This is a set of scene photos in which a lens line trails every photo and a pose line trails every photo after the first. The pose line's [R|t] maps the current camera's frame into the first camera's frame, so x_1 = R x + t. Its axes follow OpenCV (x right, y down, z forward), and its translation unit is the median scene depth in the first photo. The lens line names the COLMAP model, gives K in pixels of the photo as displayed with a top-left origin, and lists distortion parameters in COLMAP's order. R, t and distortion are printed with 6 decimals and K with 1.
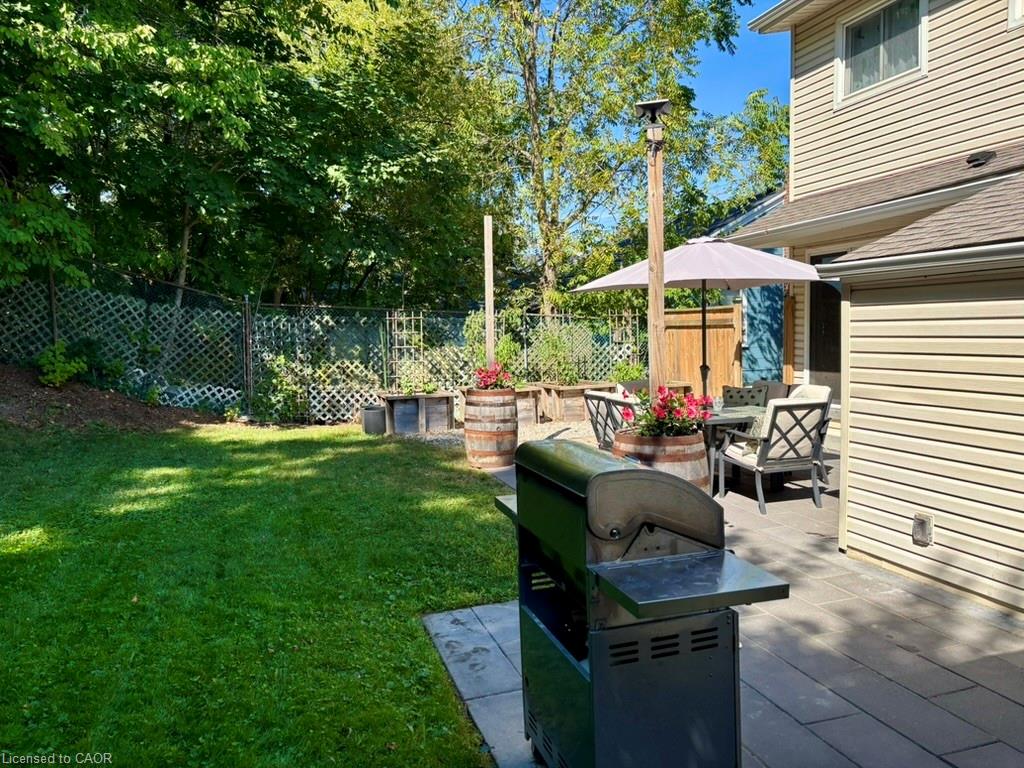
lens RADIAL K [[777.3, 0, 512.0], [0, 777.3, 384.0], [0, 0, 1]] dist [0.058650, -0.006420]
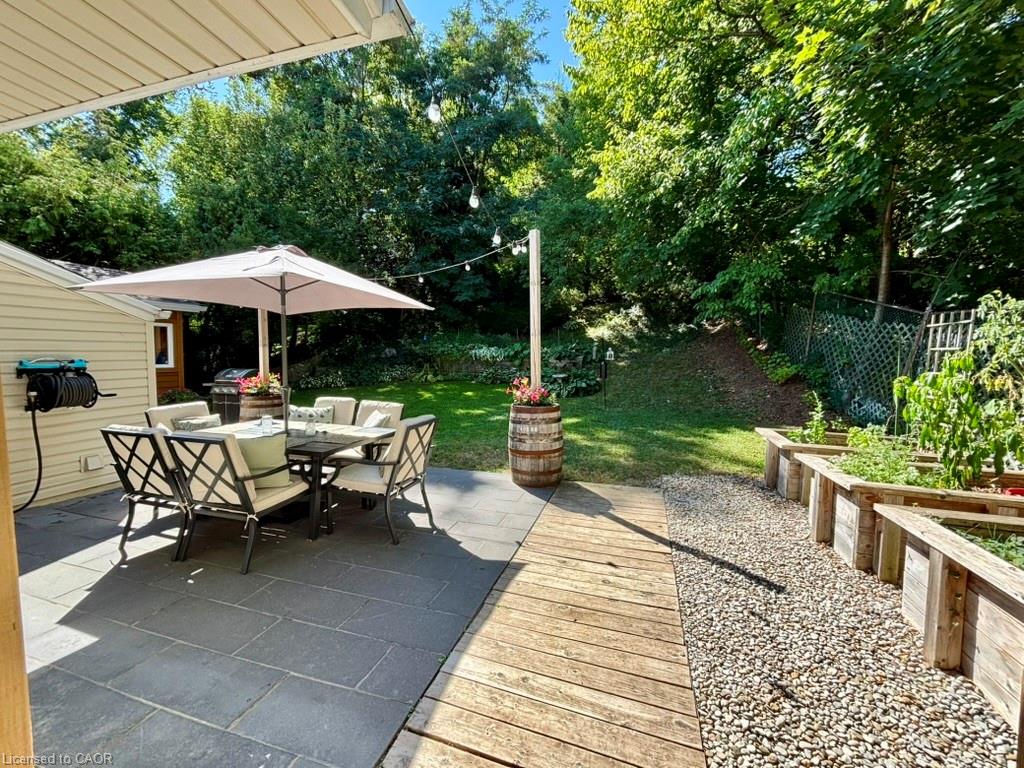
lens RADIAL K [[416.6, 0, 512.0], [0, 416.6, 384.0], [0, 0, 1]] dist [0.019241, -0.000146]
pose [[0.585609, -0.015772, 0.810441, 0.003149], [0.039063, 0.999198, -0.008780, -0.013160], [-0.809652, 0.036800, 0.585755, 0.590877]]
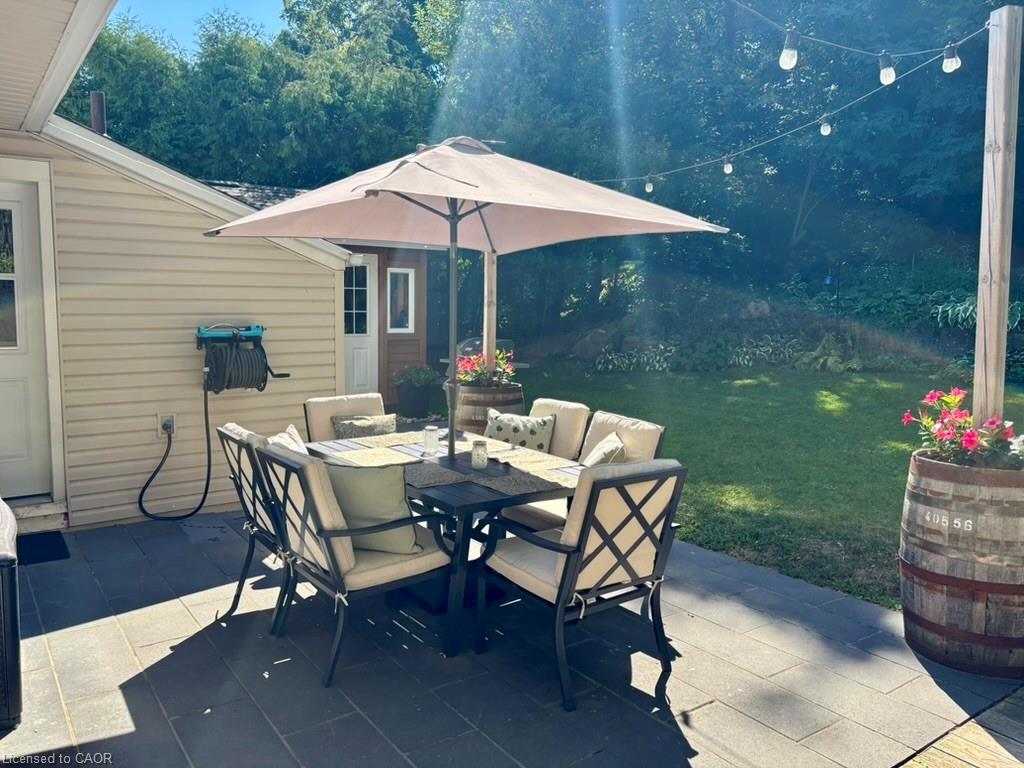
lens RADIAL K [[777.3, 0, 512.0], [0, 777.3, 384.0], [0, 0, 1]] dist [0.058650, -0.006420]
pose [[0.952529, 0.019644, 0.303813, 0.145314], [-0.024504, 0.999625, 0.012192, -0.033018], [-0.303460, -0.019058, 0.952654, 0.567173]]
